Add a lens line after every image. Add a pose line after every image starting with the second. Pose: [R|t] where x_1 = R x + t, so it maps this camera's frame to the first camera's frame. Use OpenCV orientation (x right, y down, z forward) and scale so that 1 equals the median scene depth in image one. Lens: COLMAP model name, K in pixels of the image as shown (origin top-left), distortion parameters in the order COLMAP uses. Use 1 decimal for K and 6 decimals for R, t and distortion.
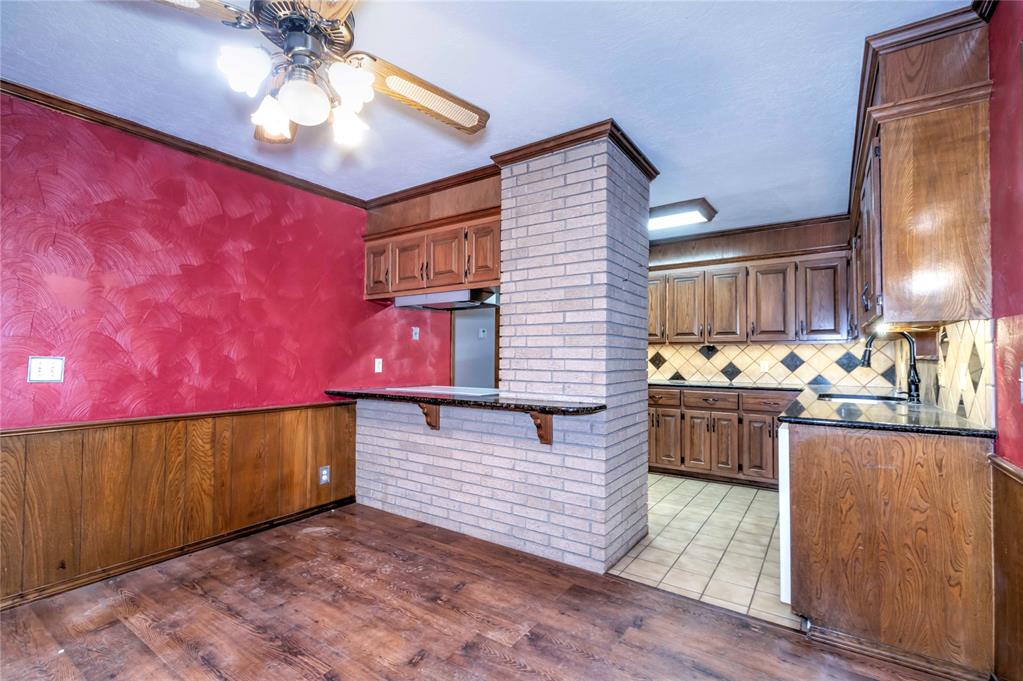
lens RADIAL K [[459.7, 0, 511.4], [0, 459.7, 348.8], [0, 0, 1]] dist [-0.002034, 0.000137]
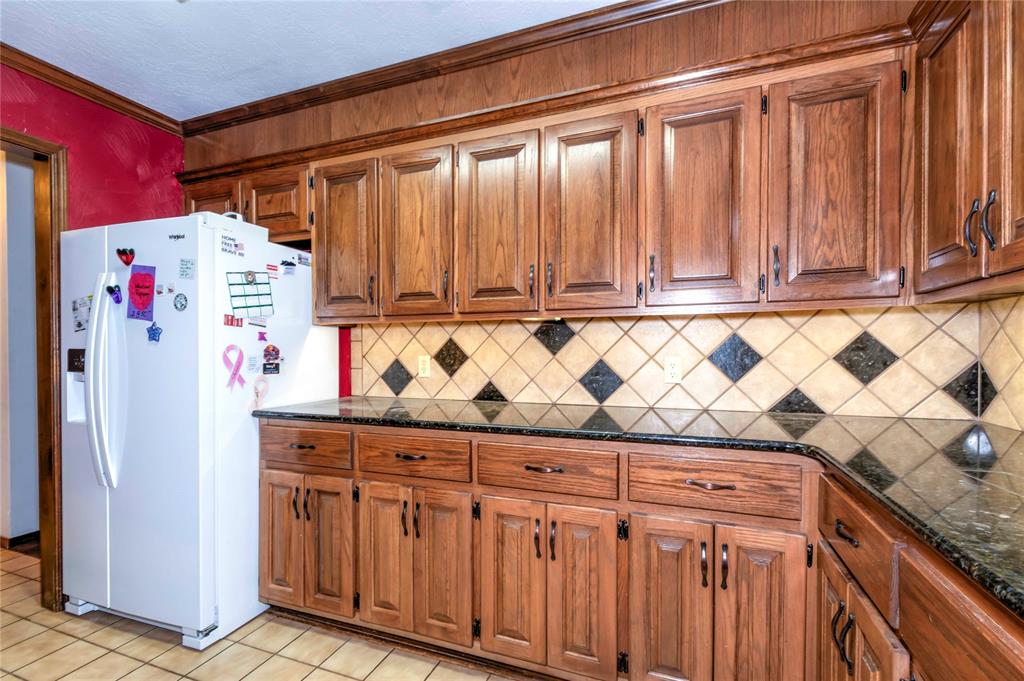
lens RADIAL K [[461.7, 0, 513.3], [0, 461.7, 357.4], [0, 0, 1]] dist [0.001207, 0.000113]
pose [[0.969460, -0.008880, 0.245090, 0.431837], [0.002373, 0.999637, 0.026833, 0.022432], [-0.245239, -0.025432, 0.969129, 0.887611]]
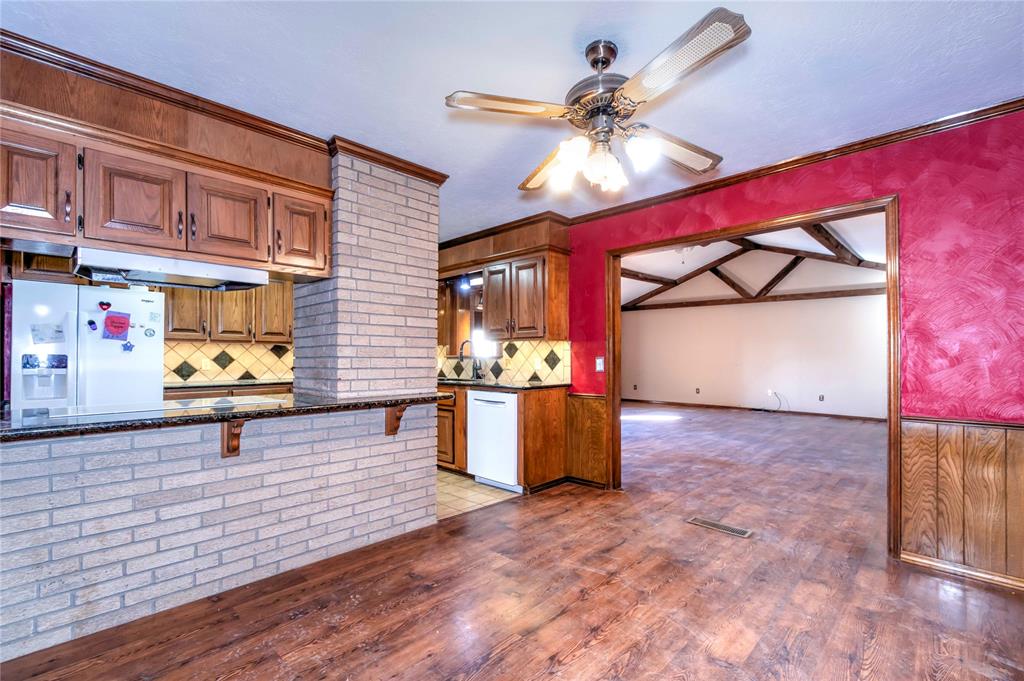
lens RADIAL K [[461.7, 0, 513.3], [0, 461.7, 357.4], [0, 0, 1]] dist [0.001207, 0.000113]
pose [[0.155681, -0.003778, 0.987800, -0.814841], [-0.017170, 0.999831, 0.006530, 0.007902], [-0.987658, -0.017977, 0.155590, 0.456005]]
